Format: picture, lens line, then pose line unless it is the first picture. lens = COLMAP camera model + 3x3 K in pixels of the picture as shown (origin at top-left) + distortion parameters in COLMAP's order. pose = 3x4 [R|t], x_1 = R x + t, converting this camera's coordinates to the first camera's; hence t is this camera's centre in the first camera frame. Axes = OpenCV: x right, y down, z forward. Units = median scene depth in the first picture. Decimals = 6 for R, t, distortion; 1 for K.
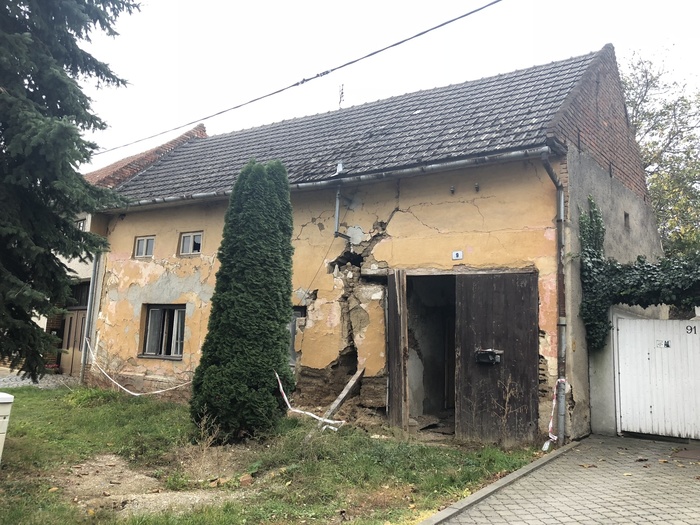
lens RADIAL K [[566.9, 0, 350.0], [0, 566.9, 262.5], [0, 0, 1]] dist [0.017591, -0.009957]
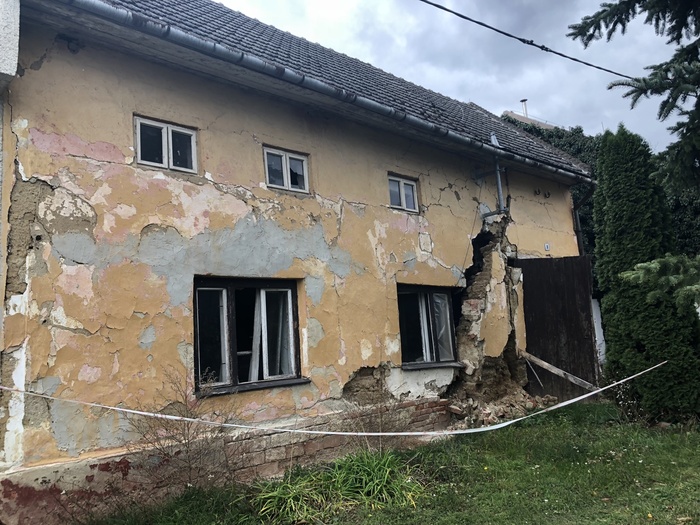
lens RADIAL K [[566.9, 0, 350.0], [0, 566.9, 262.5], [0, 0, 1]] dist [0.017591, -0.009957]
pose [[0.261954, 0.072573, 0.962348, -0.798180], [-0.059353, 0.996492, -0.058992, 0.085675], [-0.963254, -0.041665, 0.265343, 0.804909]]
